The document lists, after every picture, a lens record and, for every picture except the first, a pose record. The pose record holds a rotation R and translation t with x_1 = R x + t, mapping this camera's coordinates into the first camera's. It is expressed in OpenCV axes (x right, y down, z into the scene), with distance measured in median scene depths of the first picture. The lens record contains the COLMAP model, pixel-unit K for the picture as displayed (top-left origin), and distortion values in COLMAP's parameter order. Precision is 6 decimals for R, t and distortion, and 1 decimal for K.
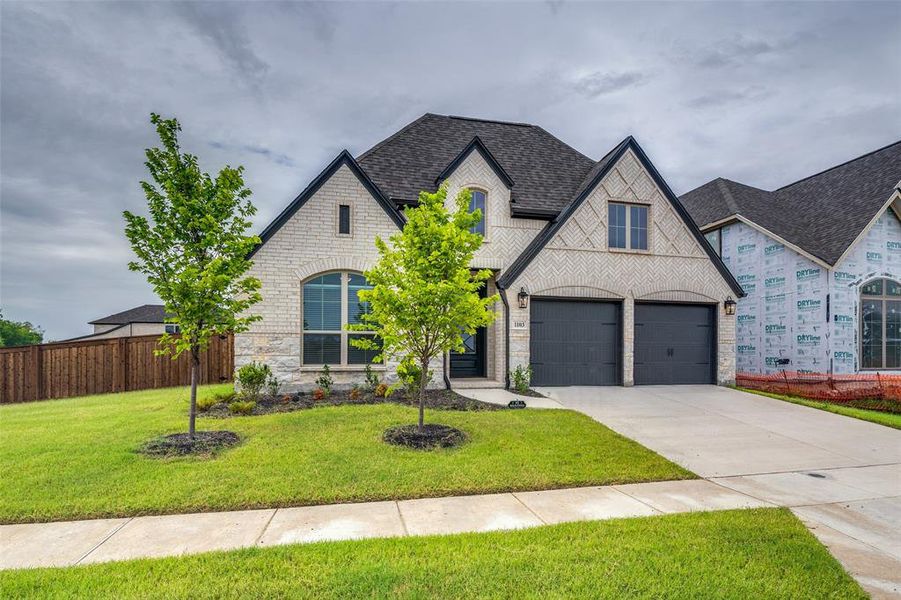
lens RADIAL K [[426.9, 0, 450.4], [0, 426.9, 304.4], [0, 0, 1]] dist [-0.015664, 0.000511]
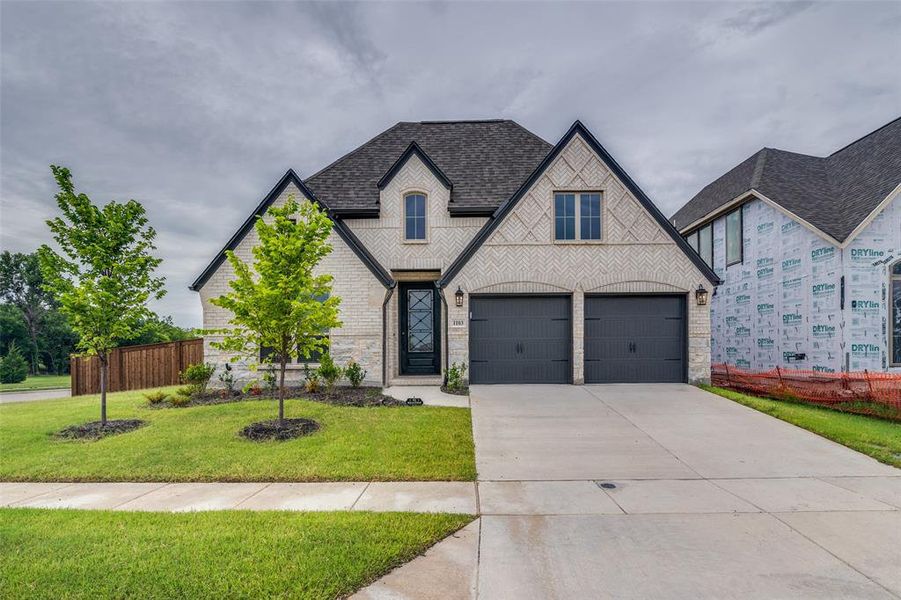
lens RADIAL K [[418.6, 0, 445.3], [0, 418.6, 304.3], [0, 0, 1]] dist [-0.018899, 0.000113]
pose [[0.974943, -0.036278, -0.219478, 0.328207], [0.037272, 0.999305, 0.000391, 0.001972], [0.219312, -0.008562, 0.975617, 0.026627]]
